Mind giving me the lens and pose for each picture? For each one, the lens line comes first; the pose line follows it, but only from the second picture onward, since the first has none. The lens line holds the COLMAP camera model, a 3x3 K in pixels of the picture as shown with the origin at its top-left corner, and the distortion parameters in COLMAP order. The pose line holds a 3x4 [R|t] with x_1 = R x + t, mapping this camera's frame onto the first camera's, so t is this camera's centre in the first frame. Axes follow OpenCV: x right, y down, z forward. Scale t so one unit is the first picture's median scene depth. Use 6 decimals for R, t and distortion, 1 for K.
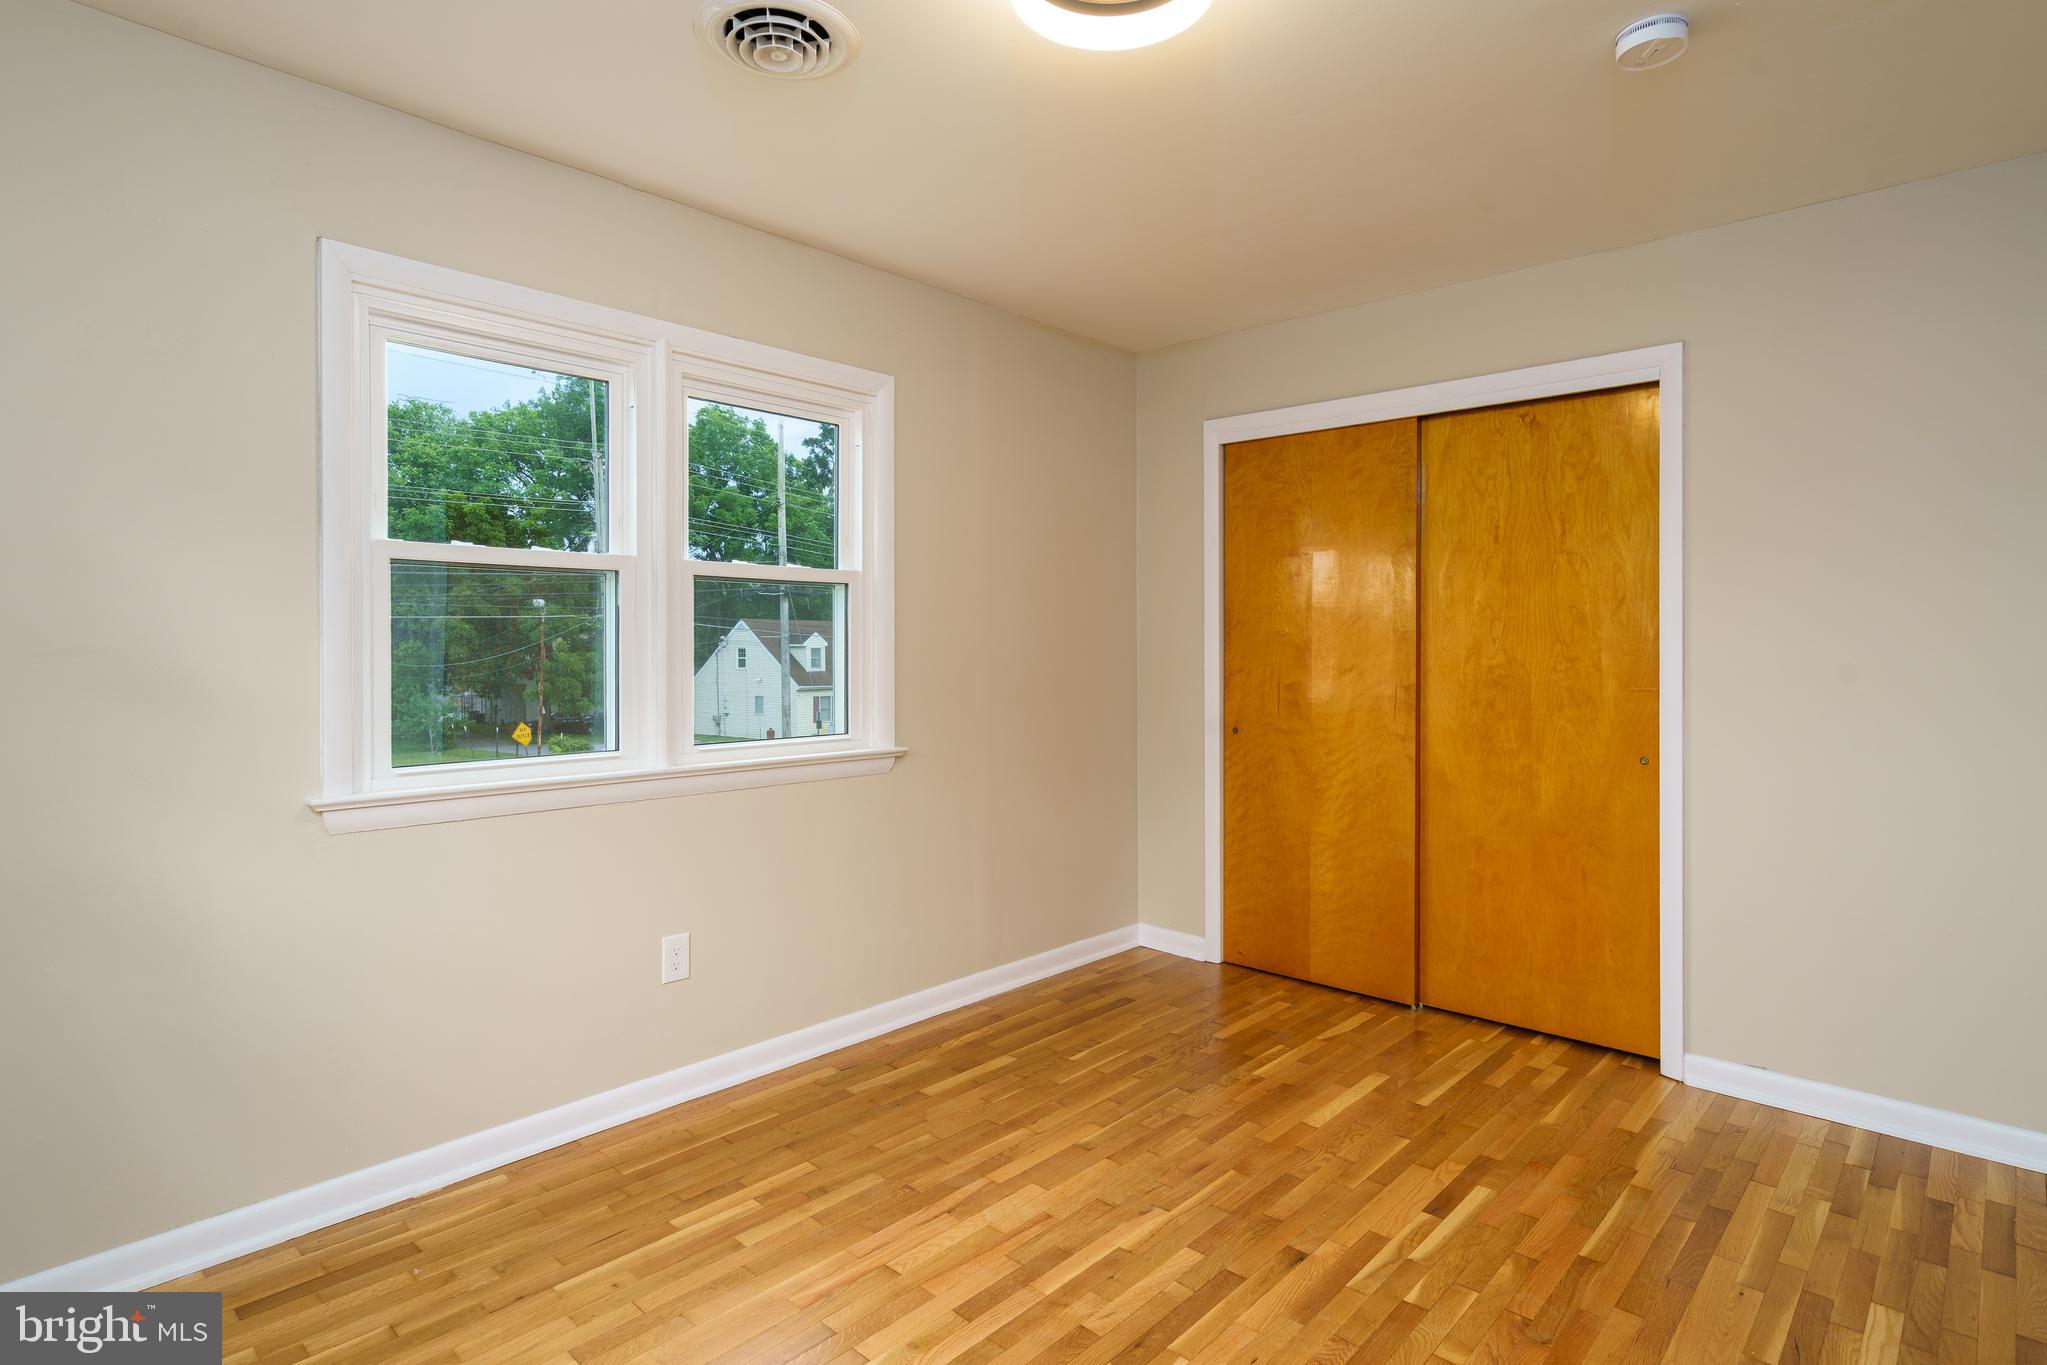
lens RADIAL K [[1085.7, 0, 1028.5], [0, 1085.7, 638.2], [0, 0, 1]] dist [0.002095, -0.000019]
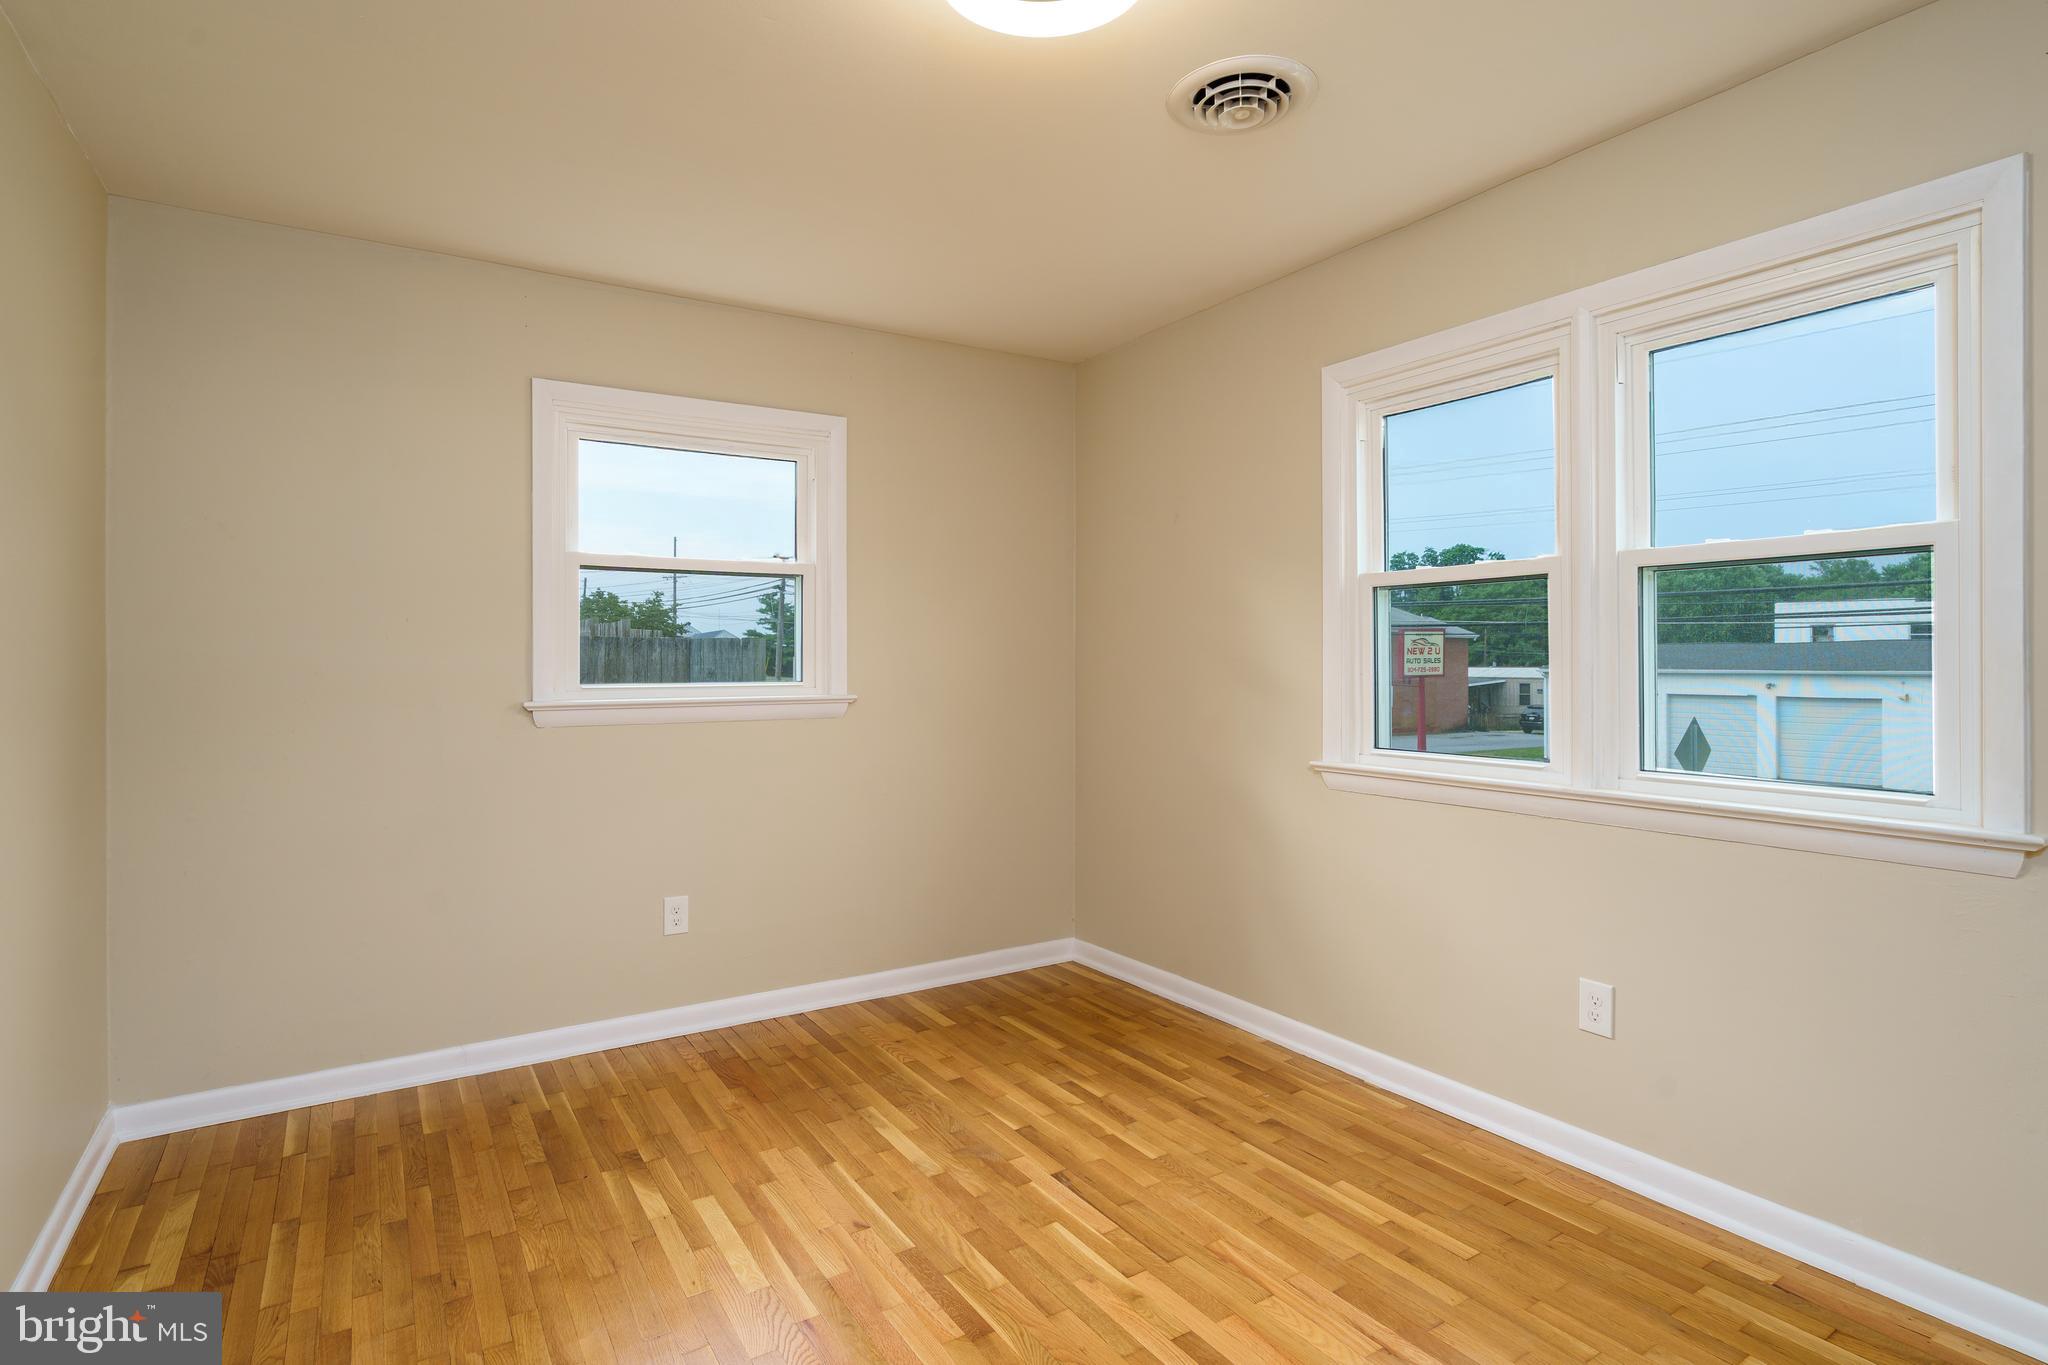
lens RADIAL K [[1035.4, 0, 1024.0], [0, 1035.4, 682.5], [0, 0, 1]] dist [-0.001417, -0.000355]
pose [[-0.255477, 0.010163, -0.966762, 0.777584], [-0.008808, 0.999879, 0.012839, 0.037453], [0.966775, 0.011795, -0.255356, 1.010368]]
